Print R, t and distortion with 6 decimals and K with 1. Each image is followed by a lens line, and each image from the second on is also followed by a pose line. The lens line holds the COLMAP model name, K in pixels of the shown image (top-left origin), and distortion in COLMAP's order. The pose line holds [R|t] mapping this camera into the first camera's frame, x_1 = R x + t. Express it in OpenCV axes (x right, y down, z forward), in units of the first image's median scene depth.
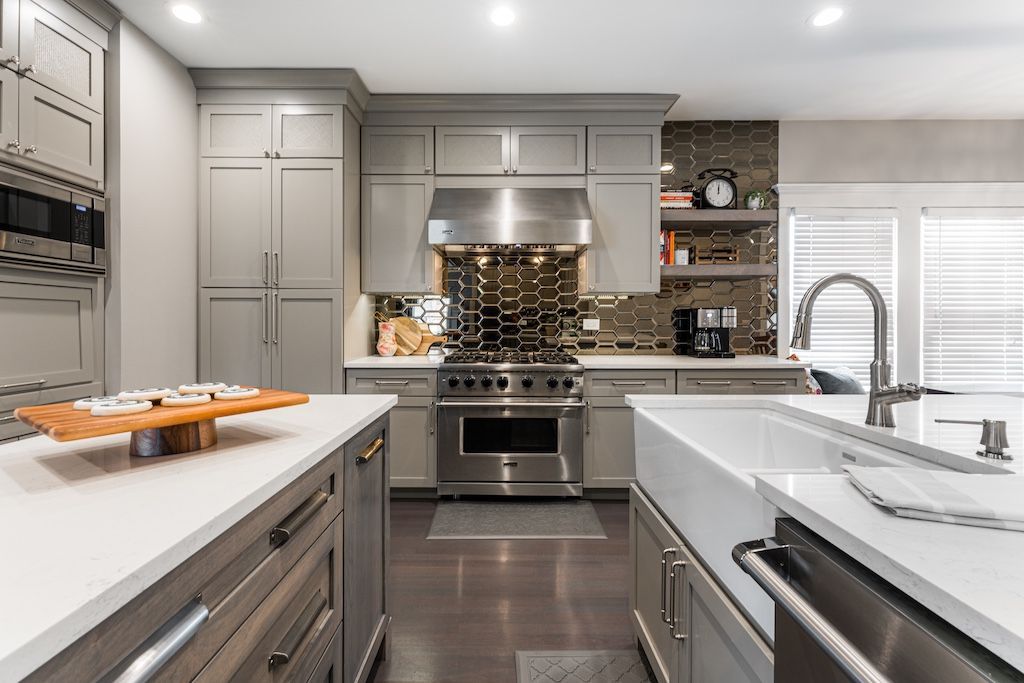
lens RADIAL K [[411.7, 0, 507.4], [0, 411.7, 342.7], [0, 0, 1]] dist [-0.001717, -0.000188]
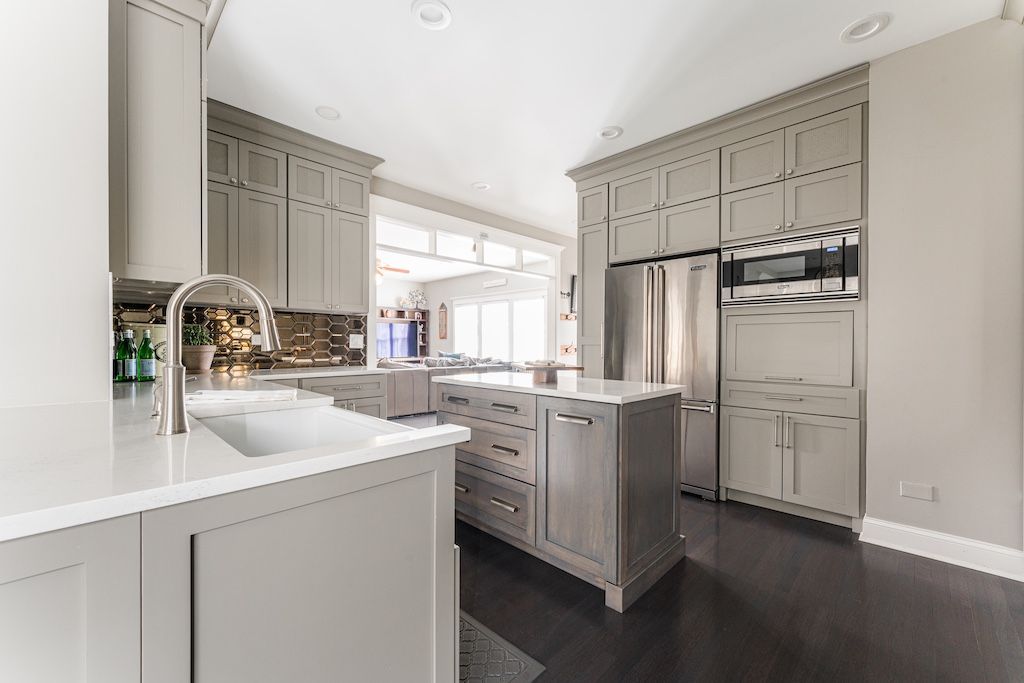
lens RADIAL K [[411.7, 0, 507.4], [0, 411.7, 342.7], [0, 0, 1]] dist [-0.001717, -0.000188]
pose [[-0.710754, 0.001990, -0.703438, 0.551524], [-0.033254, 0.998783, 0.036426, -0.052288], [0.702654, 0.049282, -0.709823, 1.184002]]
